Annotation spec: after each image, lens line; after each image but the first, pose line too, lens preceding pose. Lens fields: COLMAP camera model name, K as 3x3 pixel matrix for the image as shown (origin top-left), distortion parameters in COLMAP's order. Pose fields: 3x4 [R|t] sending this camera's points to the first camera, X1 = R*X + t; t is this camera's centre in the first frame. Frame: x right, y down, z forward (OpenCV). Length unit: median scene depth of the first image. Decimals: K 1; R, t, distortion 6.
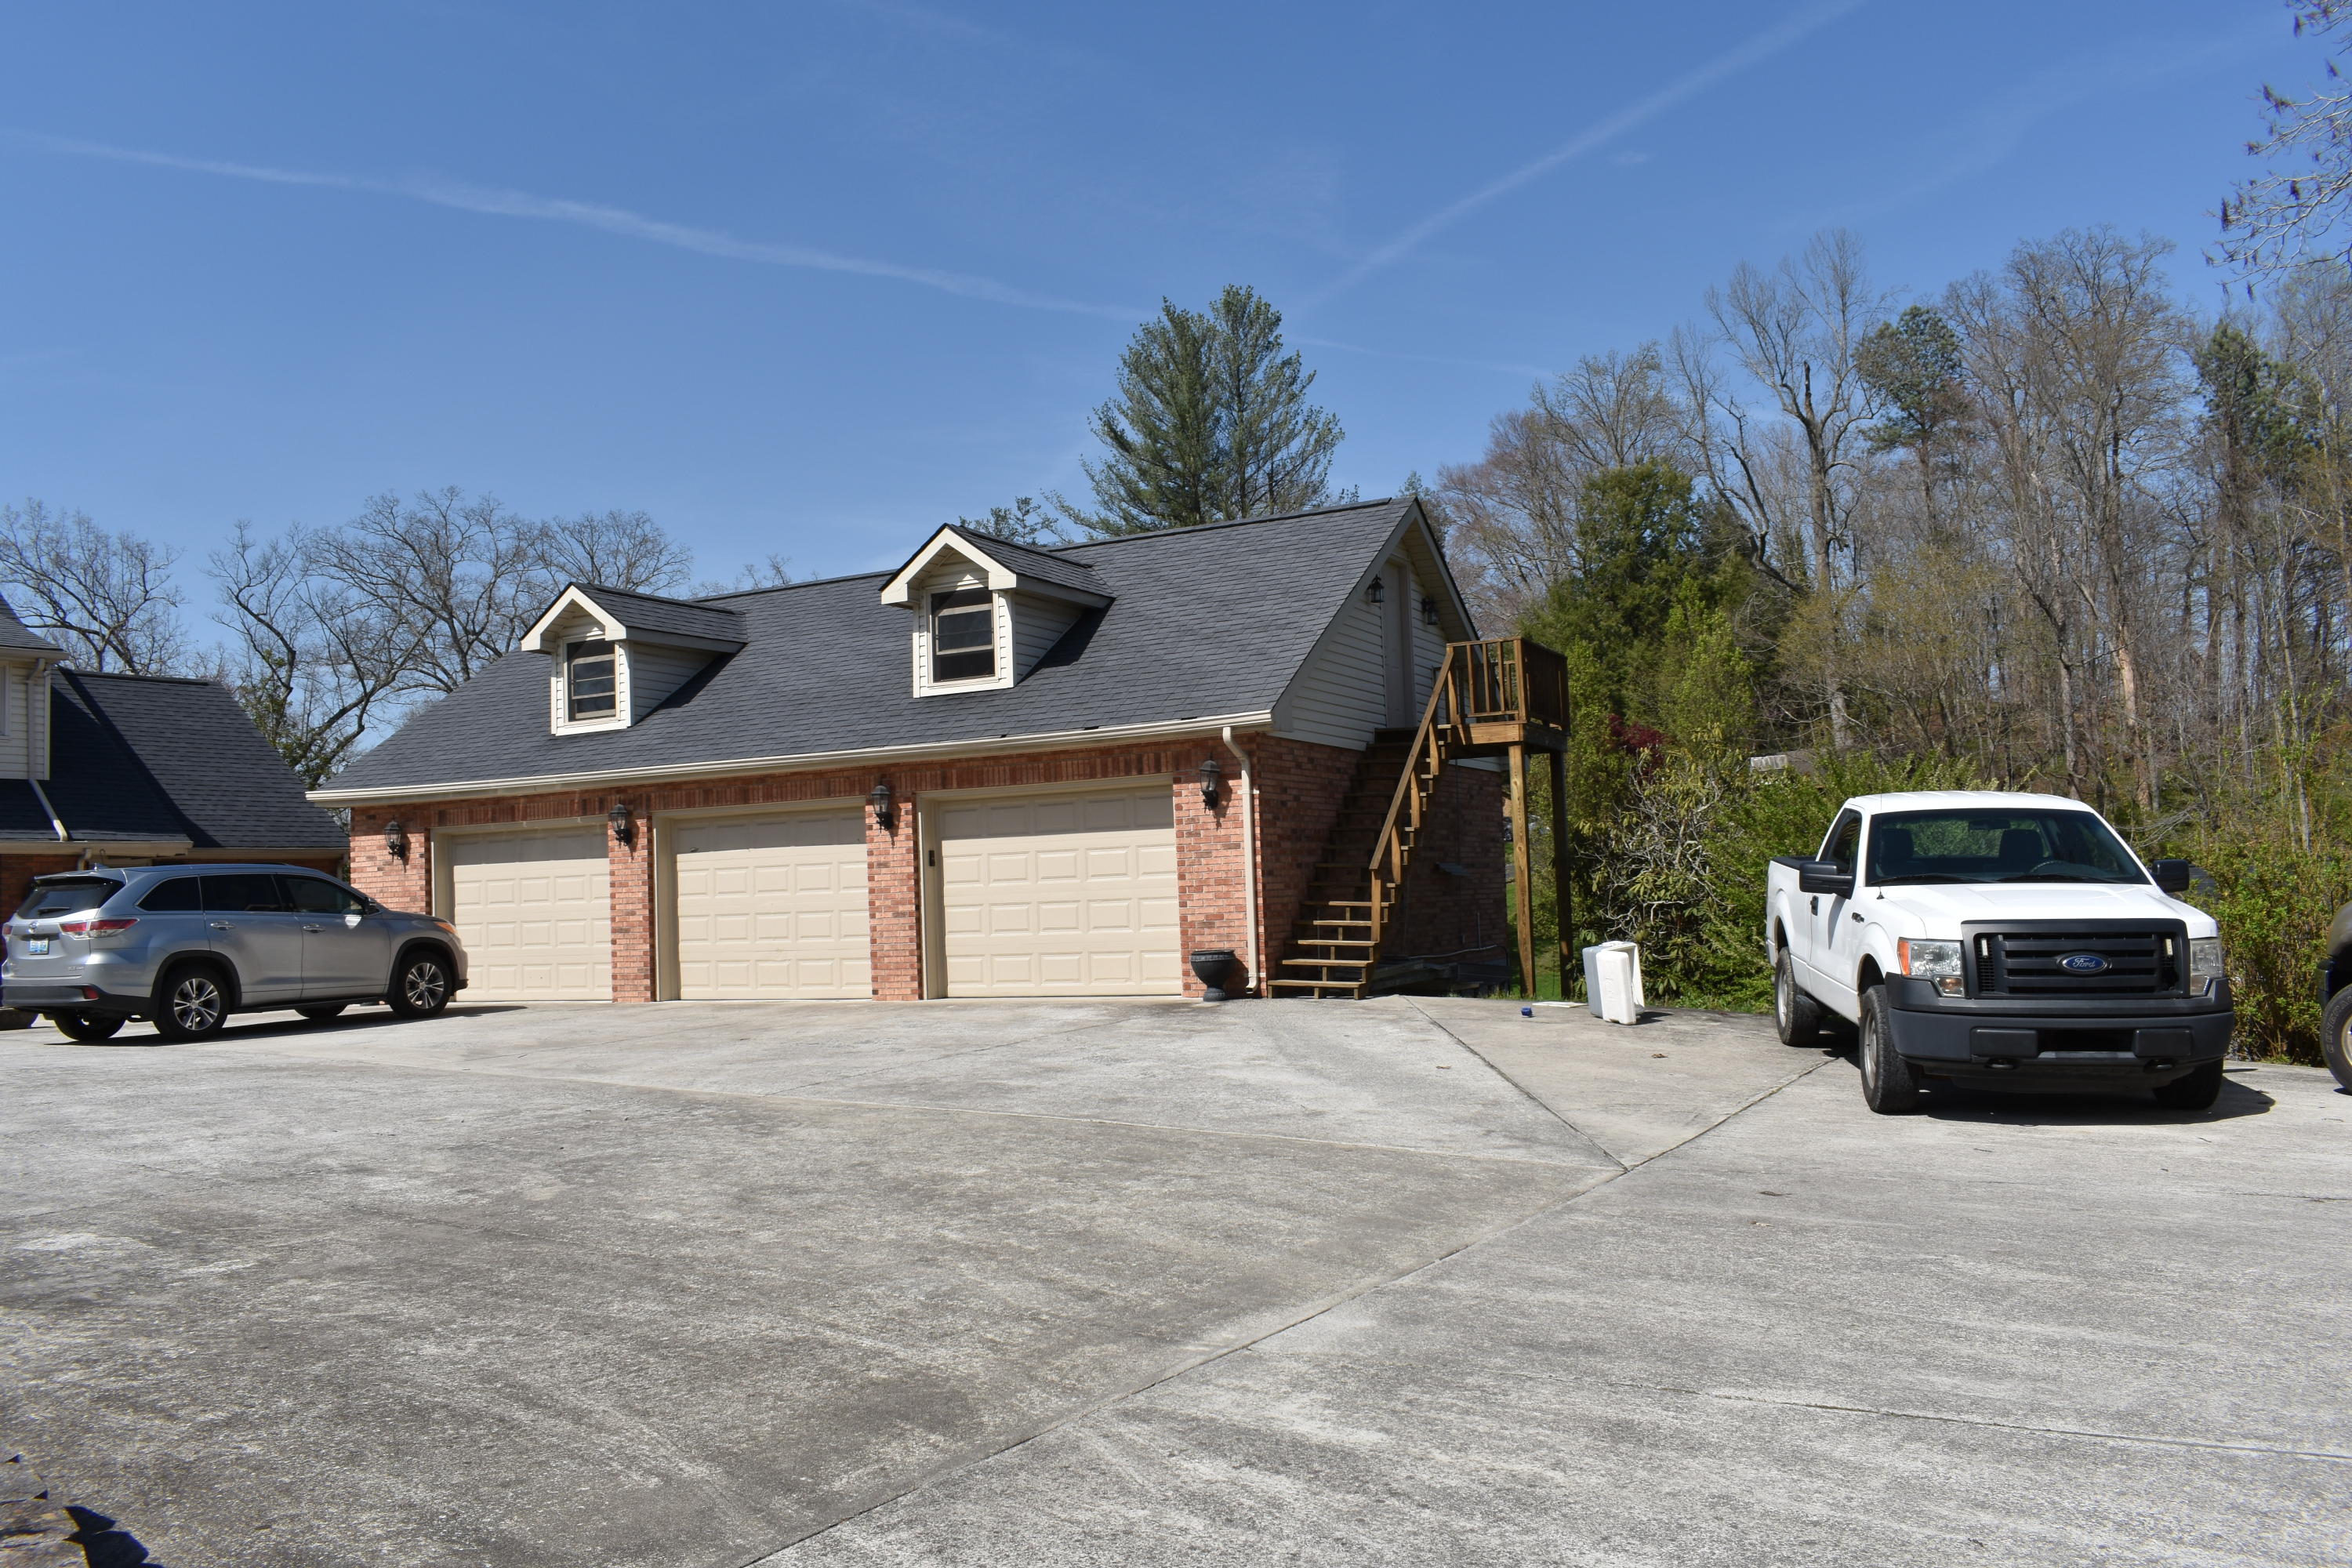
lens RADIAL K [[1849.0, 0, 1198.9], [0, 1849.0, 823.9], [0, 0, 1]] dist [-0.096432, 0.019853]
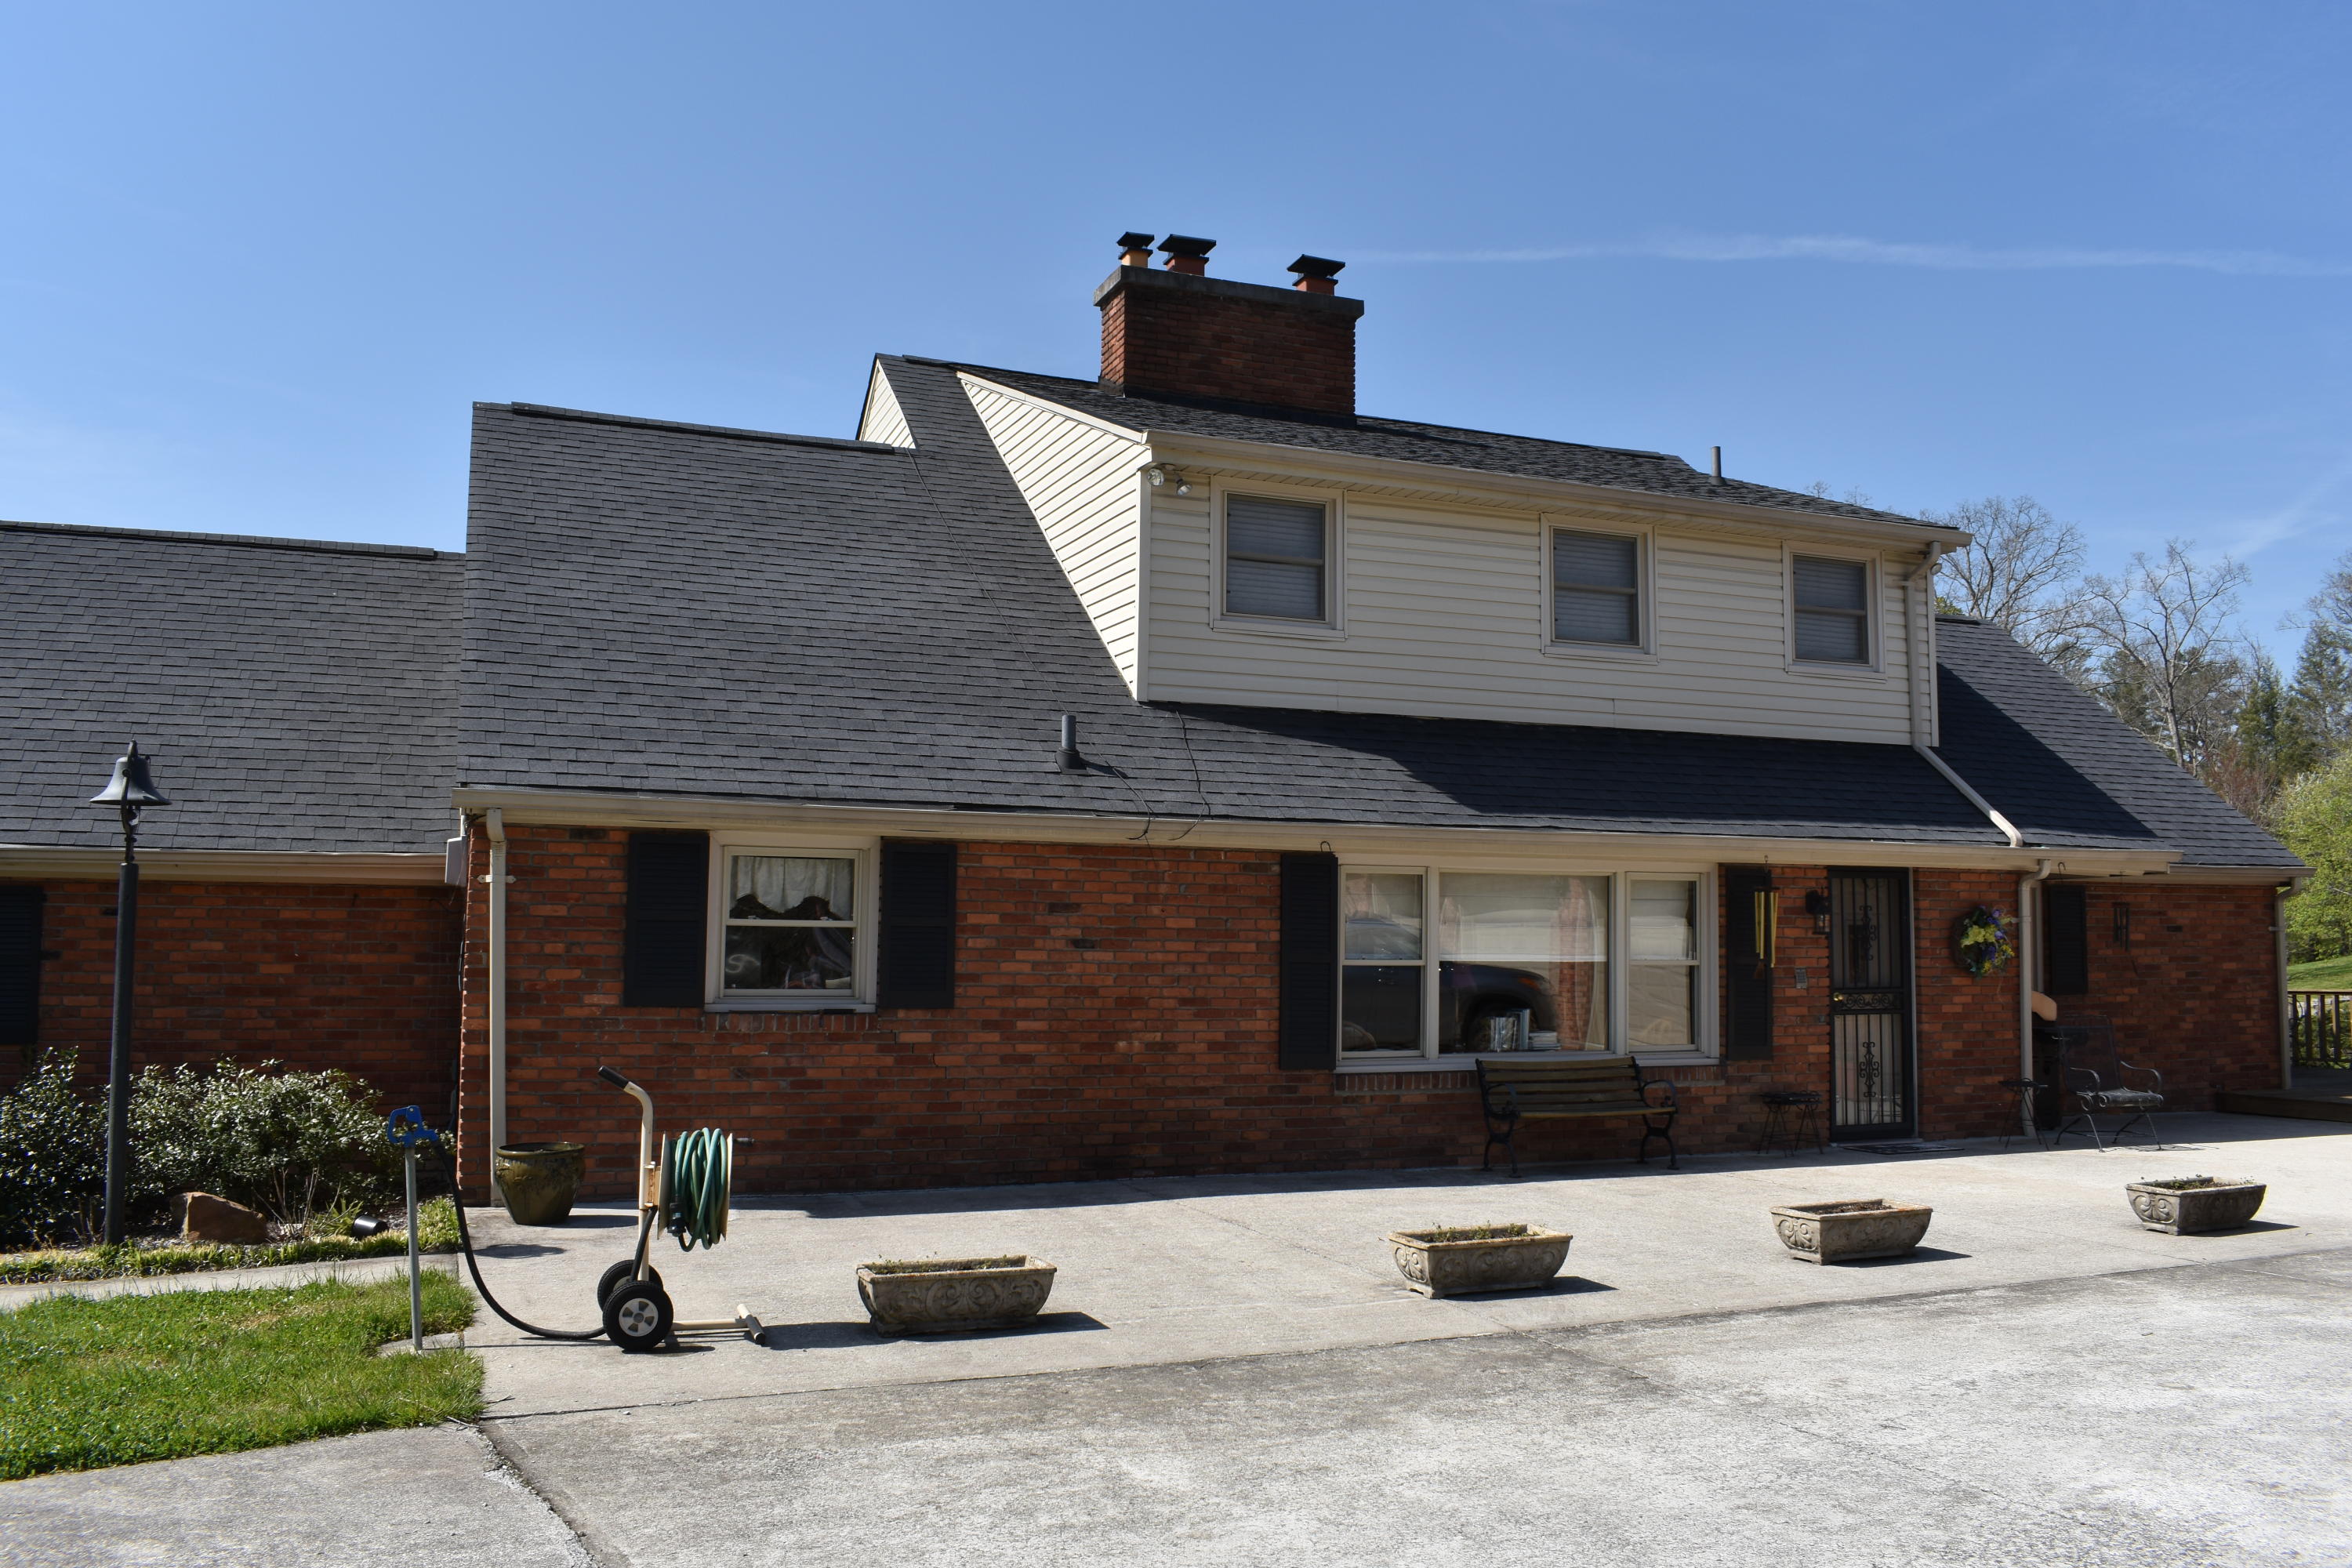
lens RADIAL K [[1849.0, 0, 1186.1], [0, 1849.0, 806.9], [0, 0, 1]] dist [-0.096432, 0.019853]
pose [[0.793509, -0.007535, -0.608512, -0.581610], [-0.011004, 0.999582, -0.026726, 0.018190], [0.608460, 0.027904, 0.793094, 0.440584]]
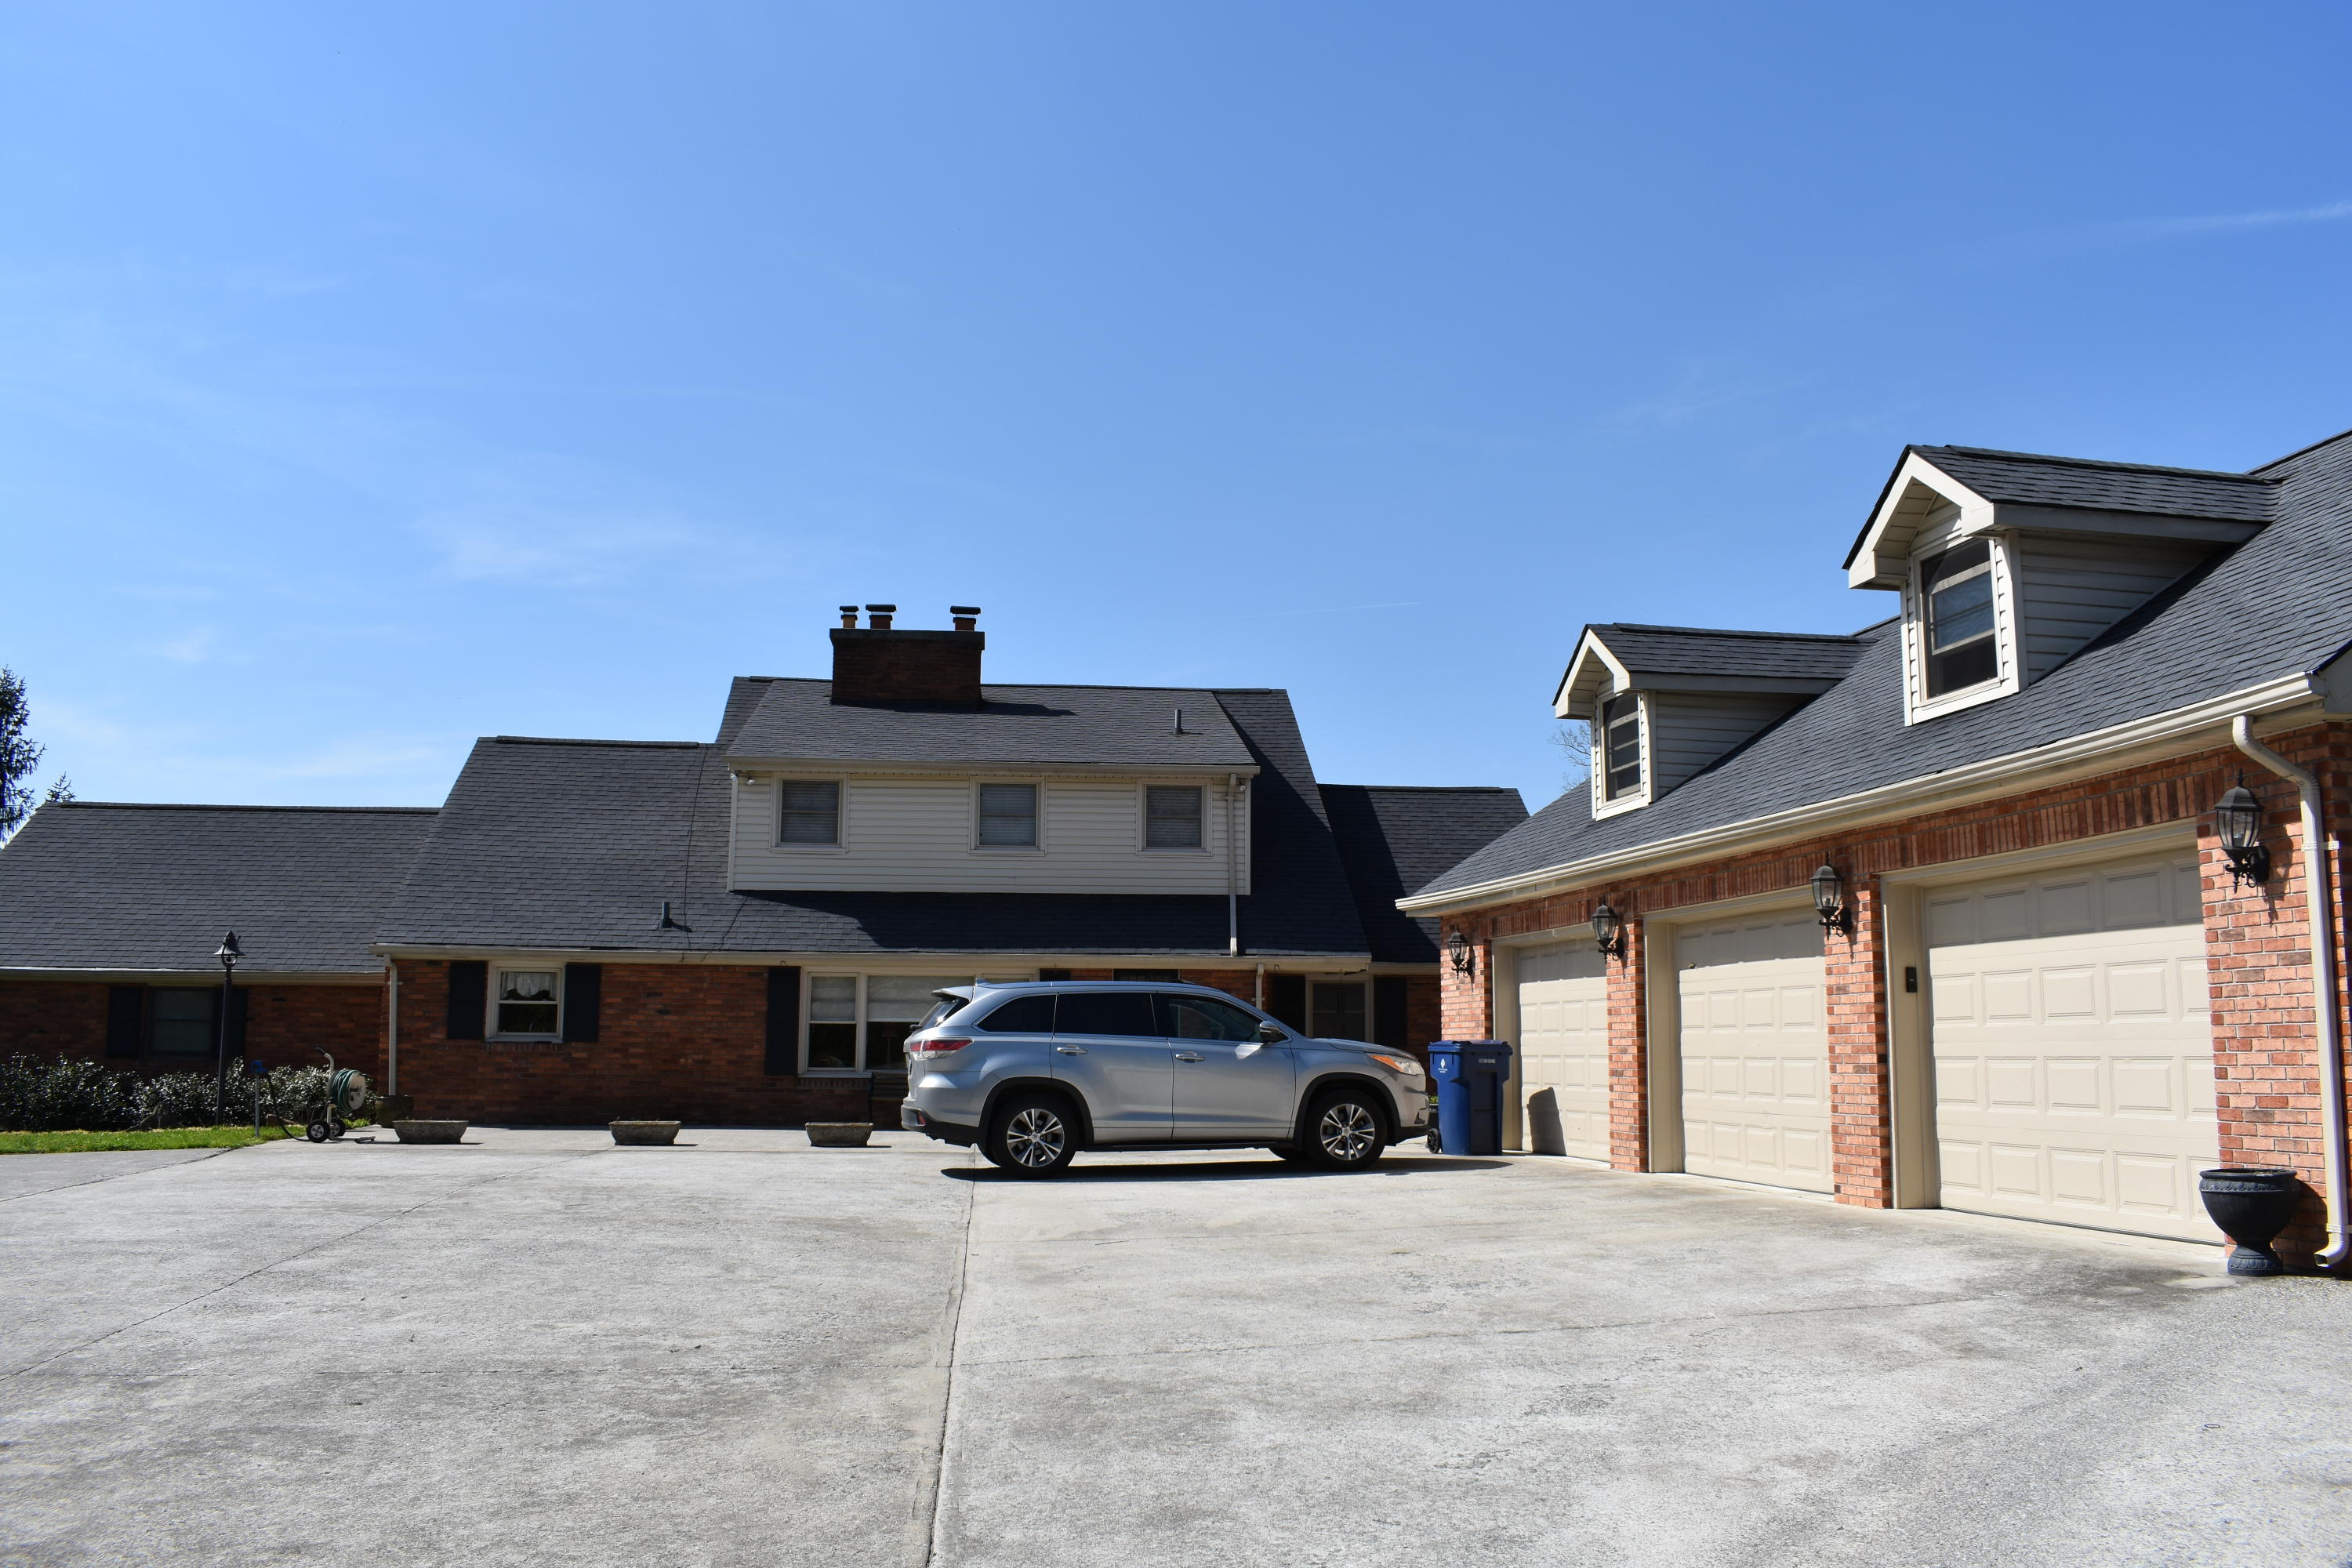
lens RADIAL K [[1849.0, 0, 1185.1], [0, 1849.0, 784.8], [0, 0, 1]] dist [-0.096432, 0.019853]
pose [[0.605327, -0.073293, -0.792595, 0.192309], [0.006834, 0.996194, -0.086900, 0.004670], [0.795948, 0.047186, 0.603524, 0.421090]]
